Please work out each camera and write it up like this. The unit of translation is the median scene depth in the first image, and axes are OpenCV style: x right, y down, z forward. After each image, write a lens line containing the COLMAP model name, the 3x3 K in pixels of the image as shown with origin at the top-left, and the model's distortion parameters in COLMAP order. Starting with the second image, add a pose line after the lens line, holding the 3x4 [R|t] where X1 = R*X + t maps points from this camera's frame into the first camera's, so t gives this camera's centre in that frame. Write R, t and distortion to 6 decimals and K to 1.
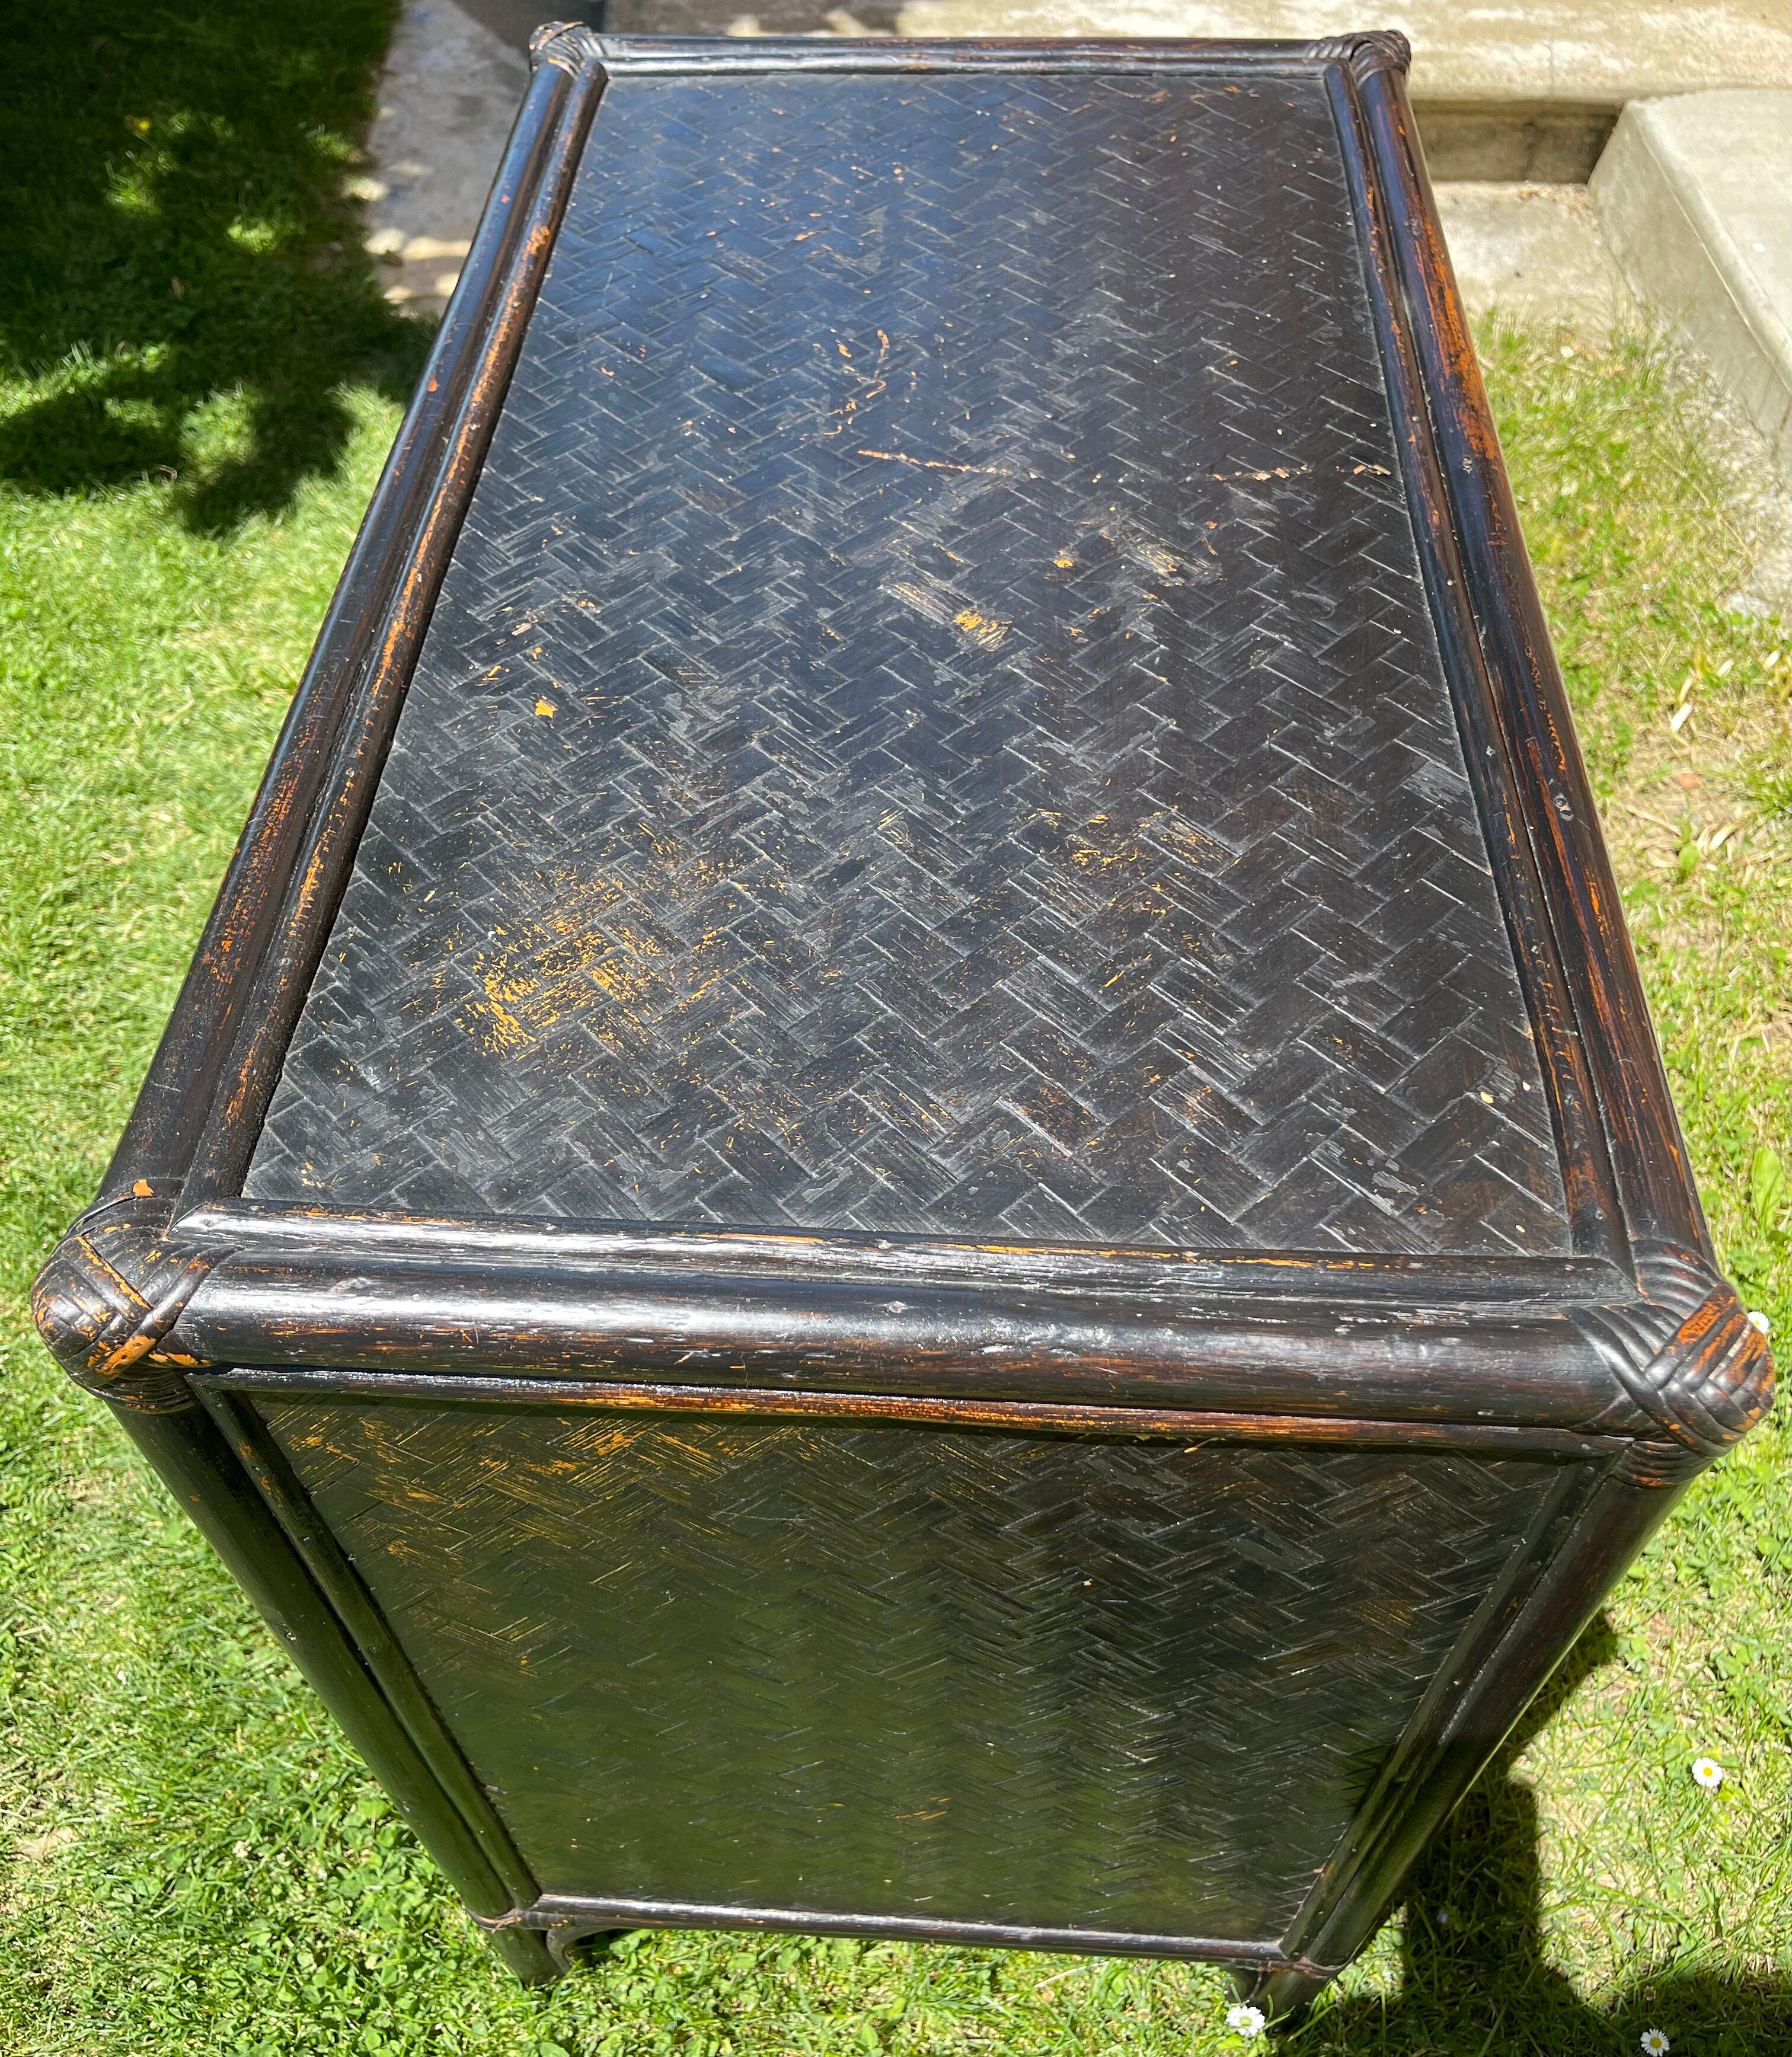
lens RADIAL K [[1926.4, 0, 875.5], [0, 1926.4, 1040.9], [0, 0, 1]] dist [0.041455, 0.000000]
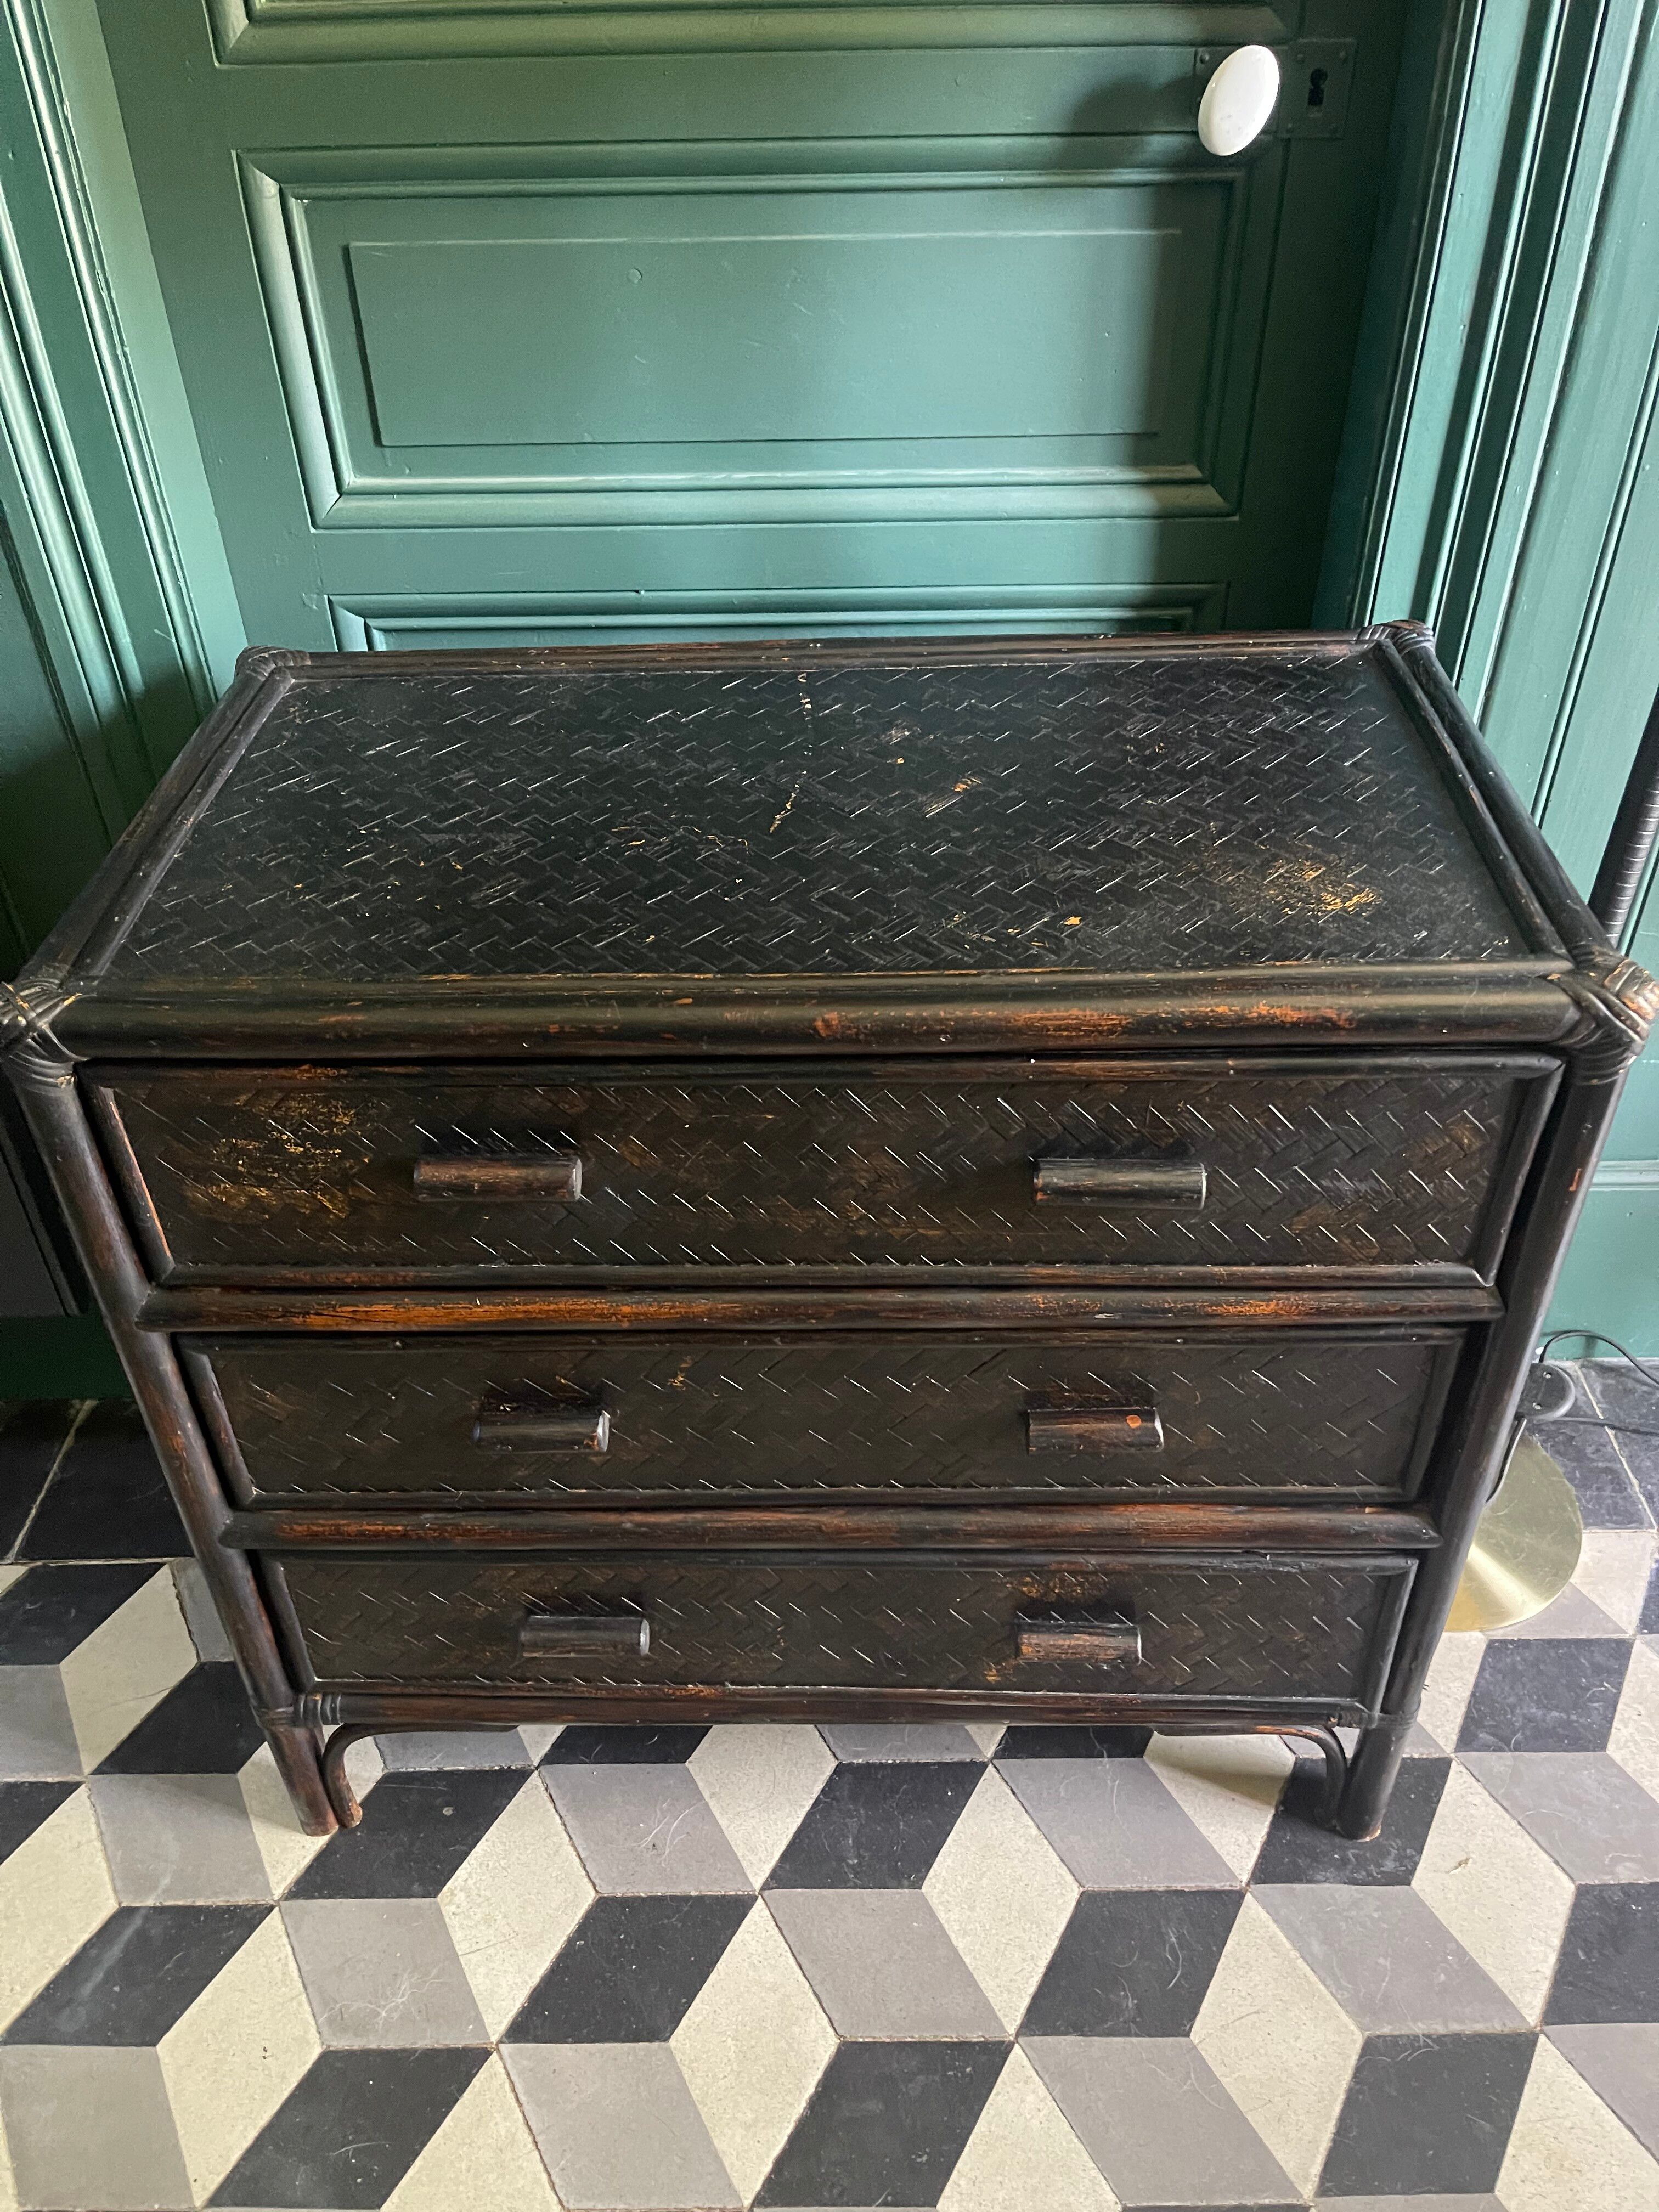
lens RADIAL K [[1711.0, 0, 815.9], [0, 1711.0, 1121.0], [0, 0, 1]] dist [0.056408, -0.081483]
pose [[-0.025586, -0.604932, 0.795866, -1.368010], [0.786165, 0.479583, 0.389801, -0.803426], [-0.617487, 0.635656, 0.463305, 0.646053]]
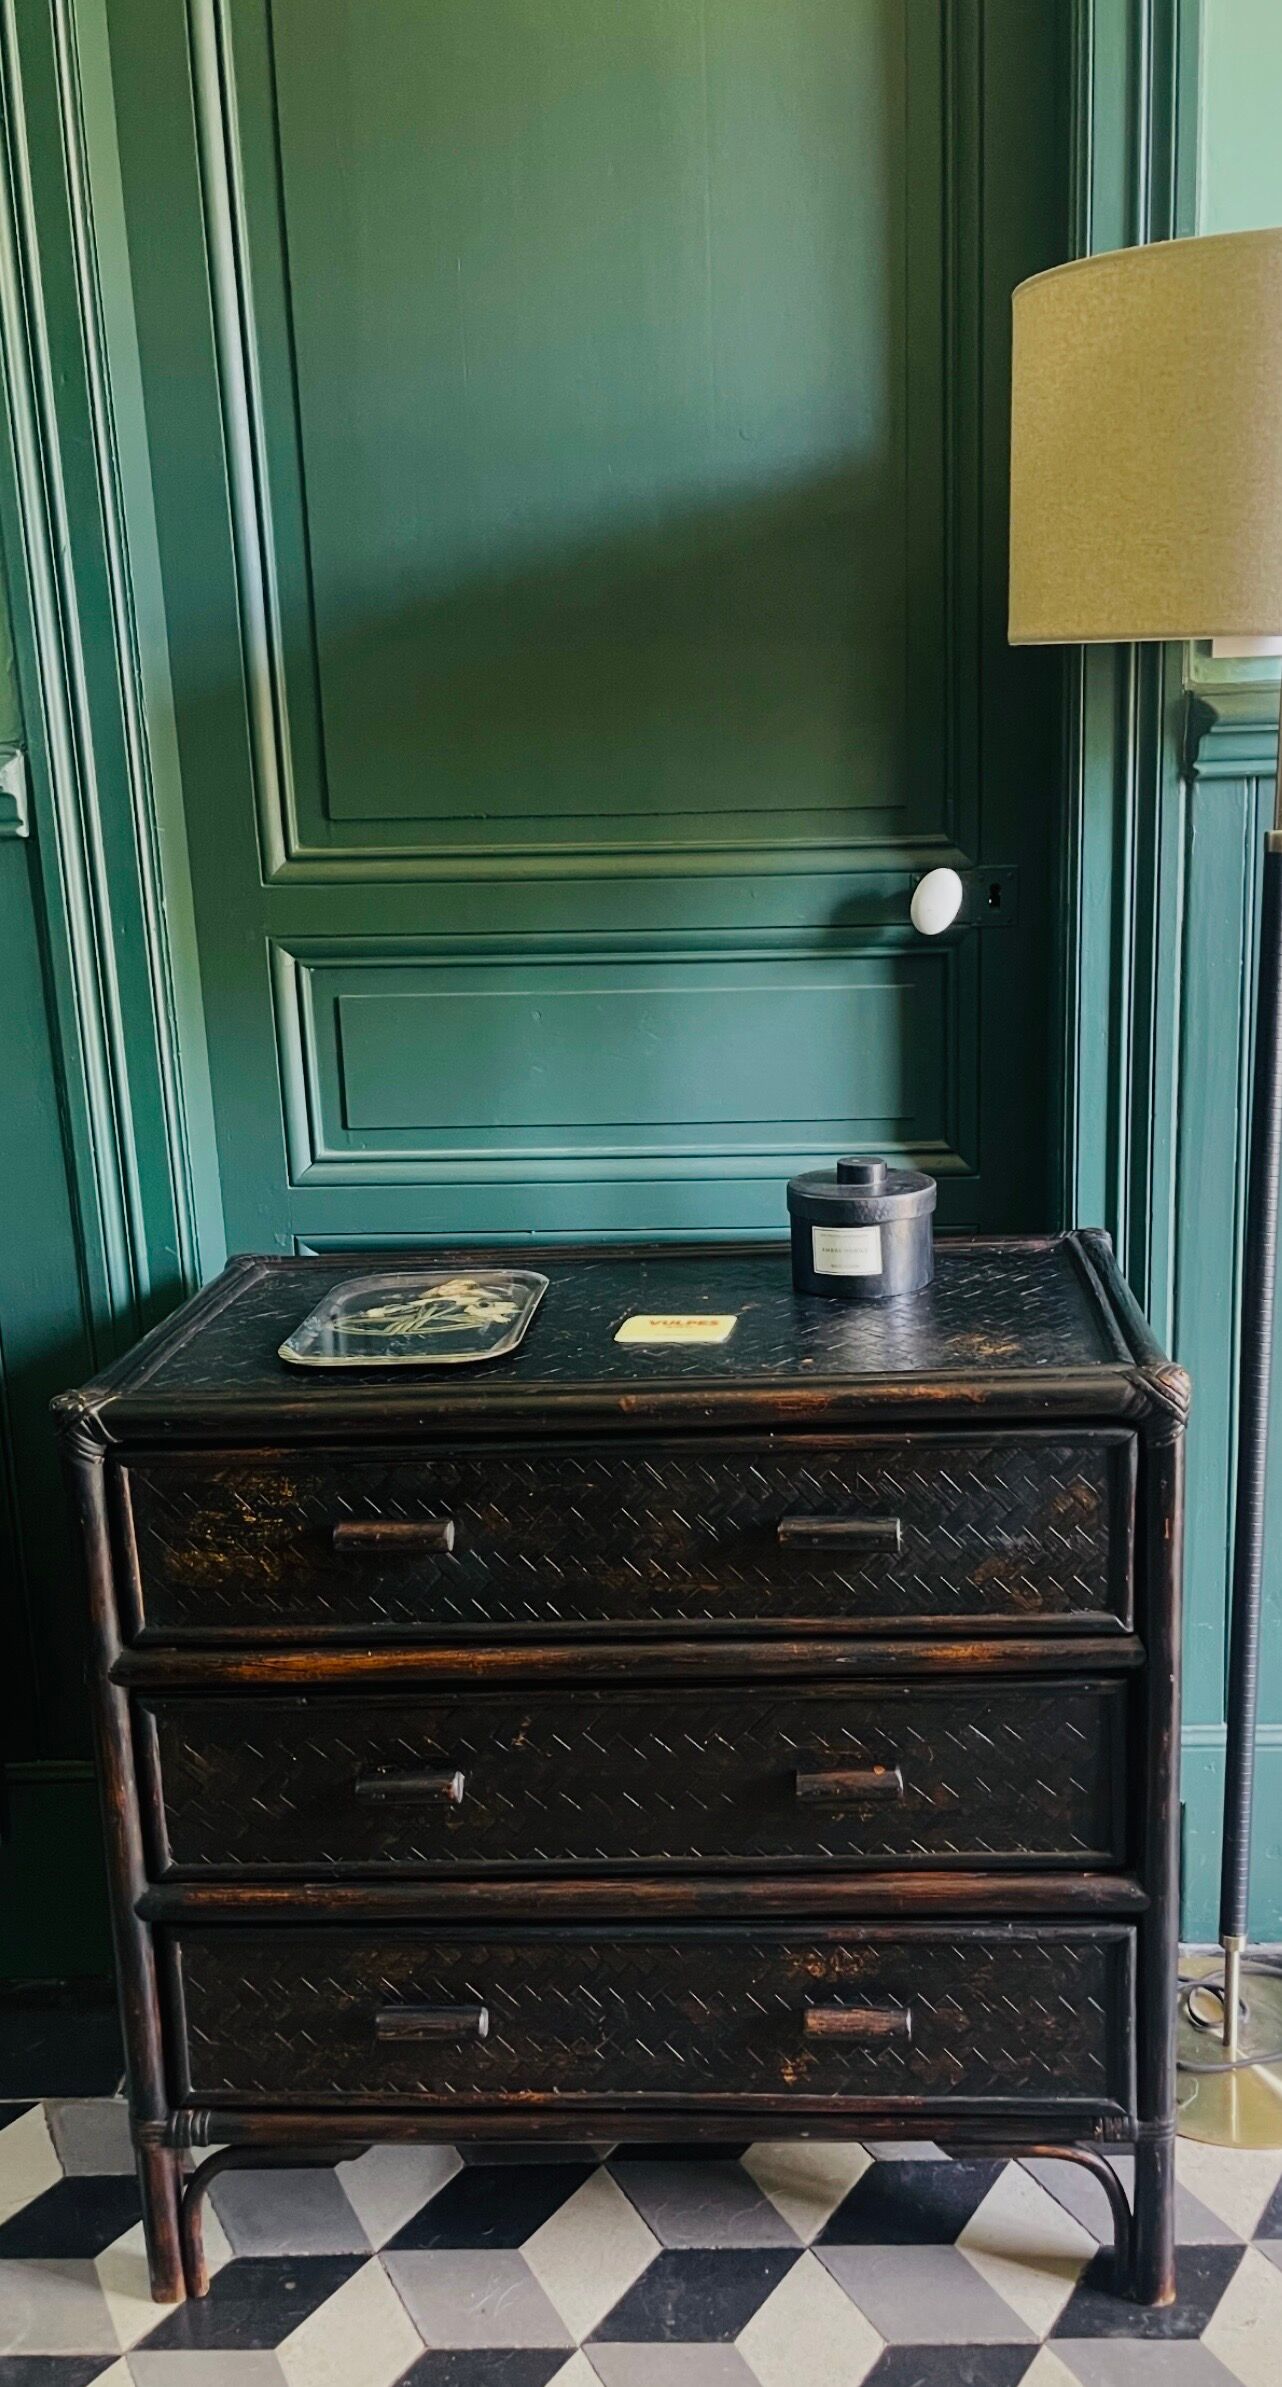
lens RADIAL K [[2022.5, 0, 718.0], [0, 2022.5, 1230.3], [0, 0, 1]] dist [0.059442, -0.070918]
pose [[0.001510, -0.211612, 0.977353, -2.424530], [0.791475, 0.597612, 0.128170, -0.651535], [-0.611200, 0.773357, 0.168388, 0.608786]]
